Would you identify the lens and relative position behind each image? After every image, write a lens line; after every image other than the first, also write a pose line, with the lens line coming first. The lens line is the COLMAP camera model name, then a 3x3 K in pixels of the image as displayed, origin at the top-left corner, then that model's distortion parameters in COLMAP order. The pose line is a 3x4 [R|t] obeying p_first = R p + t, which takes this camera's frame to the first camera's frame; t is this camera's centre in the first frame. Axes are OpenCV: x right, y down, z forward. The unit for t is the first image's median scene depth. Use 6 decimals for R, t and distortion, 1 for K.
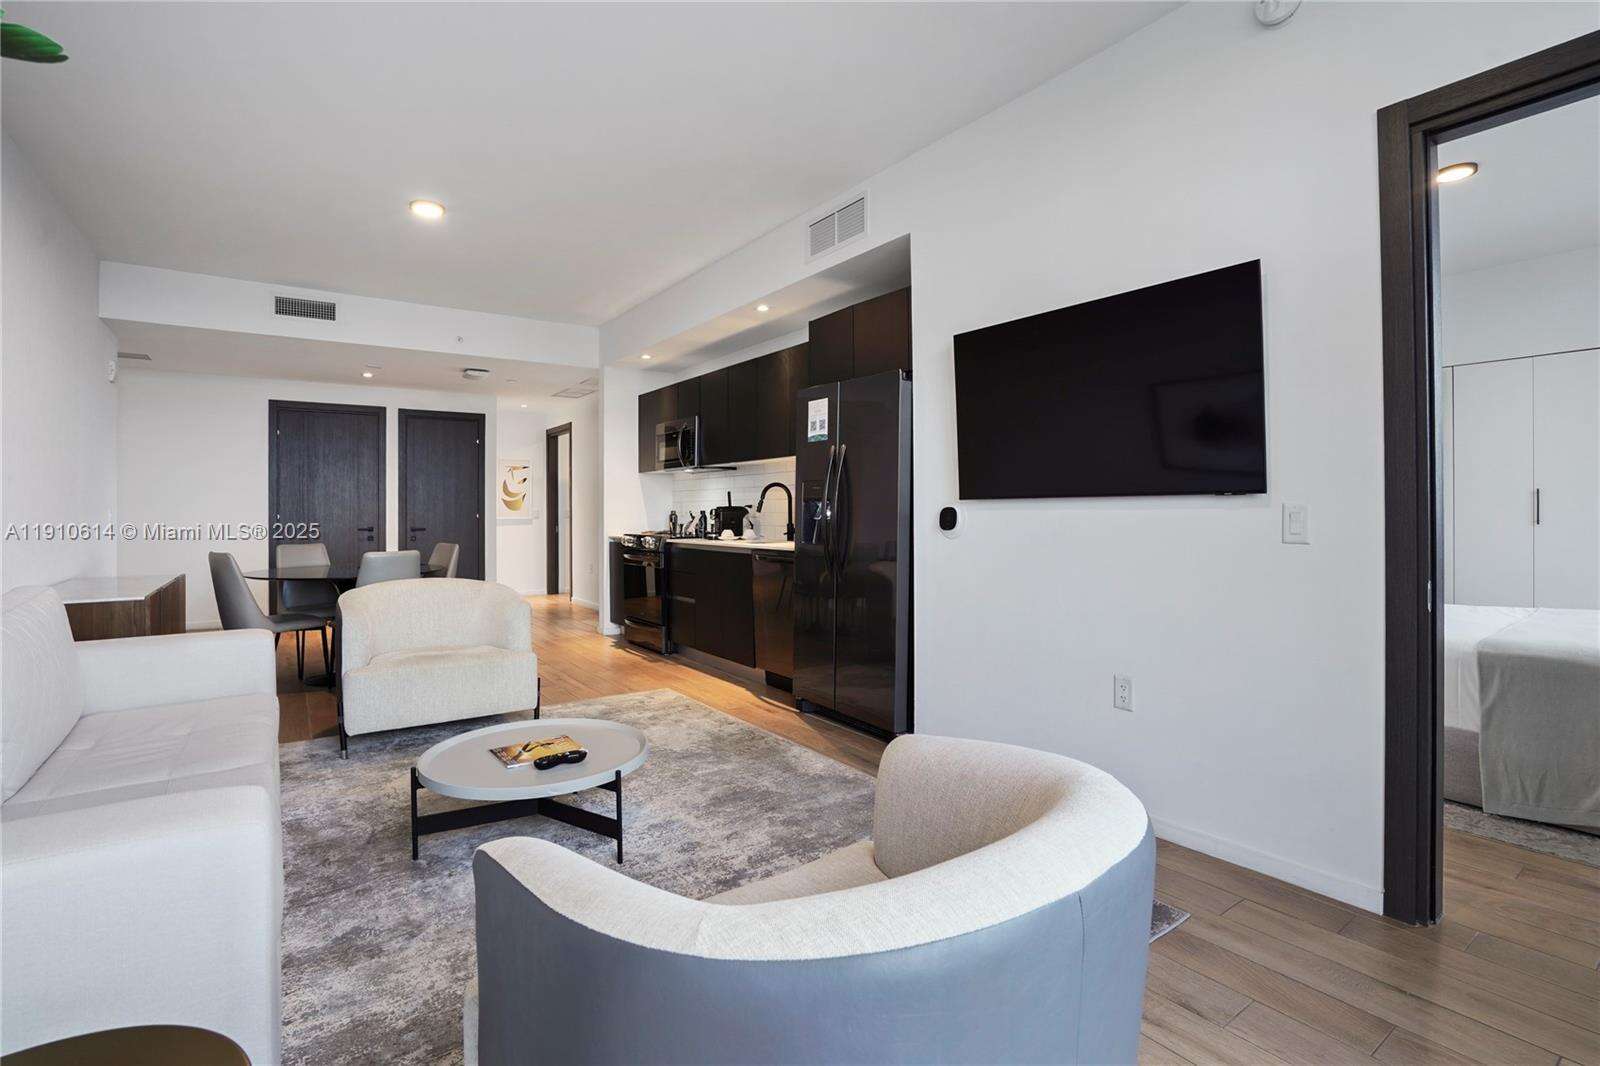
lens RADIAL K [[752.6, 0, 804.0], [0, 752.6, 526.5], [0, 0, 1]] dist [-0.012696, 0.001977]
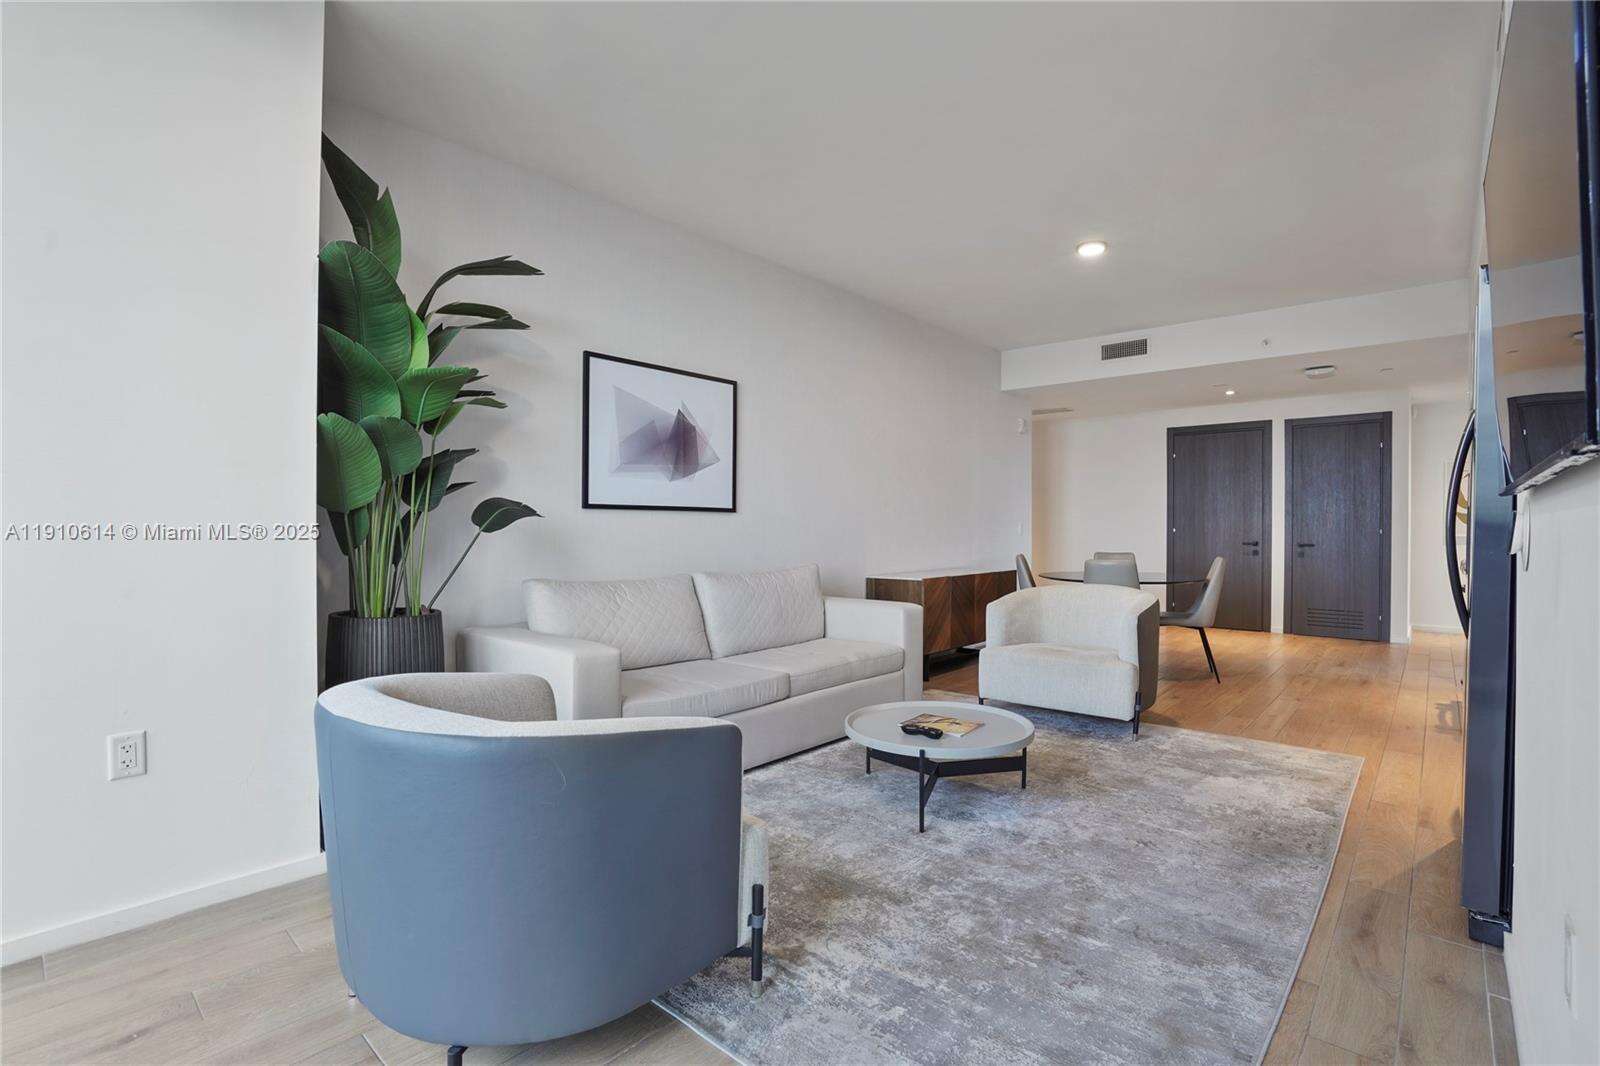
lens RADIAL K [[752.6, 0, 816.5], [0, 752.6, 529.8], [0, 0, 1]] dist [-0.012696, 0.001977]
pose [[0.262041, 0.007440, -0.965028, 0.254924], [-0.028224, 0.999602, 0.000043, 0.002265], [0.964644, 0.027226, 0.262146, 0.178625]]
